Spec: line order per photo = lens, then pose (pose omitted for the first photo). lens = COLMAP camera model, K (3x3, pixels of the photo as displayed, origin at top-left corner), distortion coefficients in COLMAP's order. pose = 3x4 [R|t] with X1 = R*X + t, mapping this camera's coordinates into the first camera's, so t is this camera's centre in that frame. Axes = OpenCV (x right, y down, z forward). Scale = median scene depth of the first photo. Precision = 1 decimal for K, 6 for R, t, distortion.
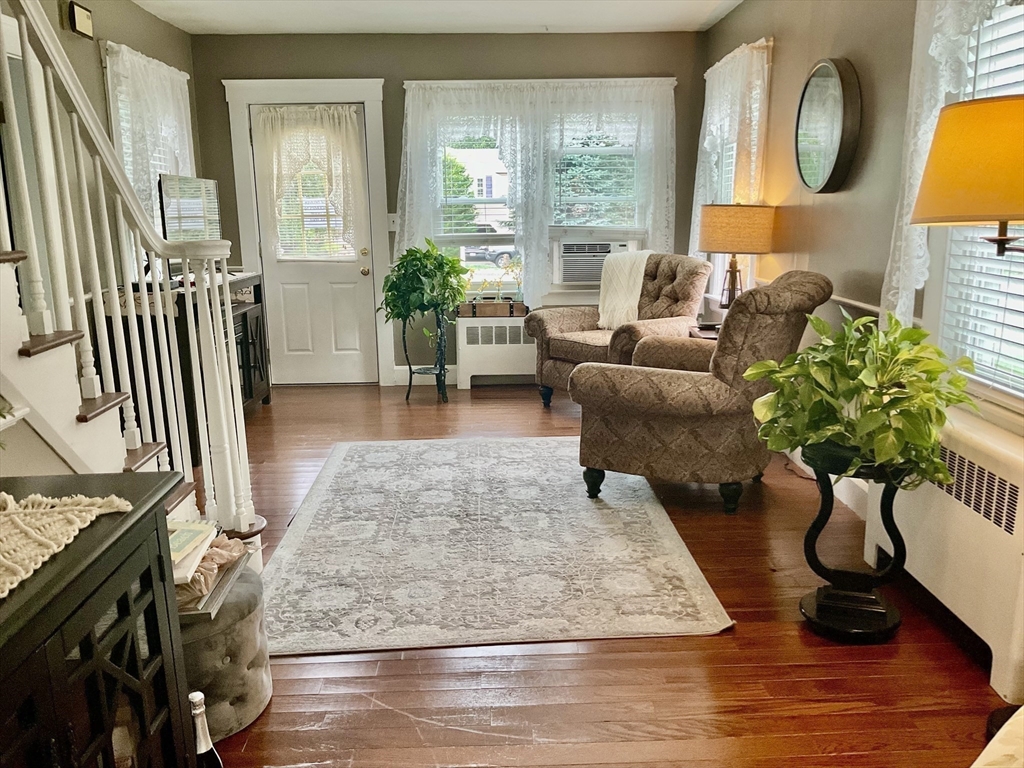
lens RADIAL K [[846.2, 0, 512.0], [0, 846.2, 384.0], [0, 0, 1]] dist [0.108838, -0.230755]
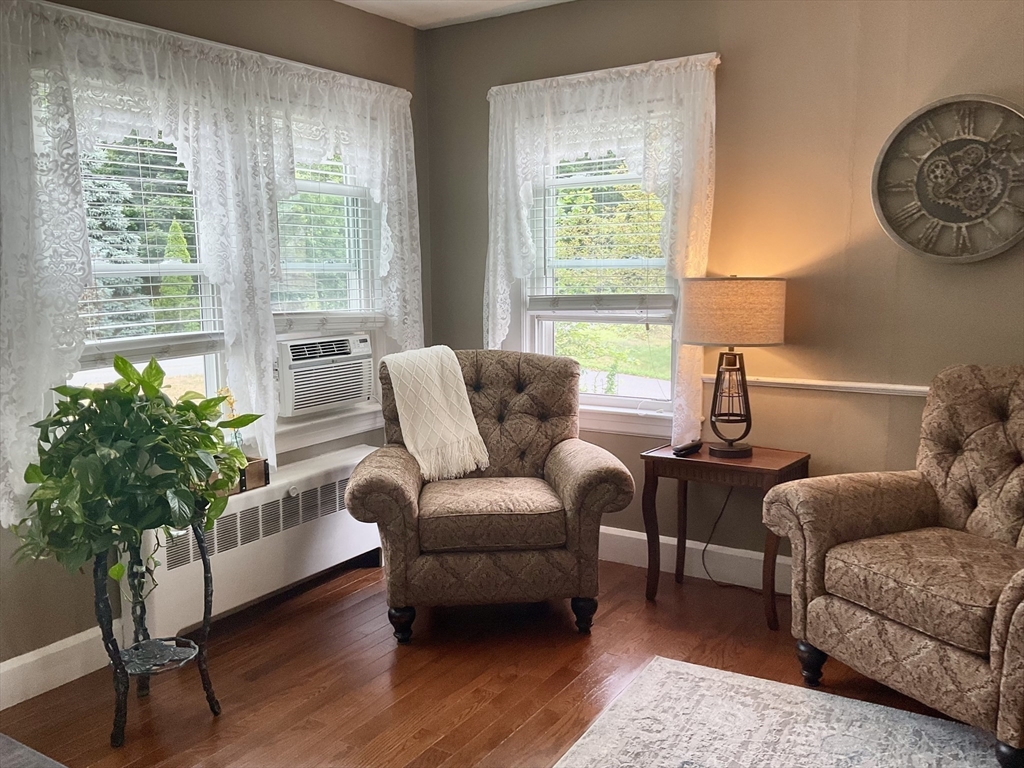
lens RADIAL K [[846.2, 0, 512.0], [0, 846.2, 384.0], [0, 0, 1]] dist [0.108838, -0.230755]
pose [[0.572932, -0.107018, 0.812586, -0.331830], [0.171412, 0.985159, 0.008888, -0.123415], [-0.801478, 0.134194, 0.582773, 0.574063]]
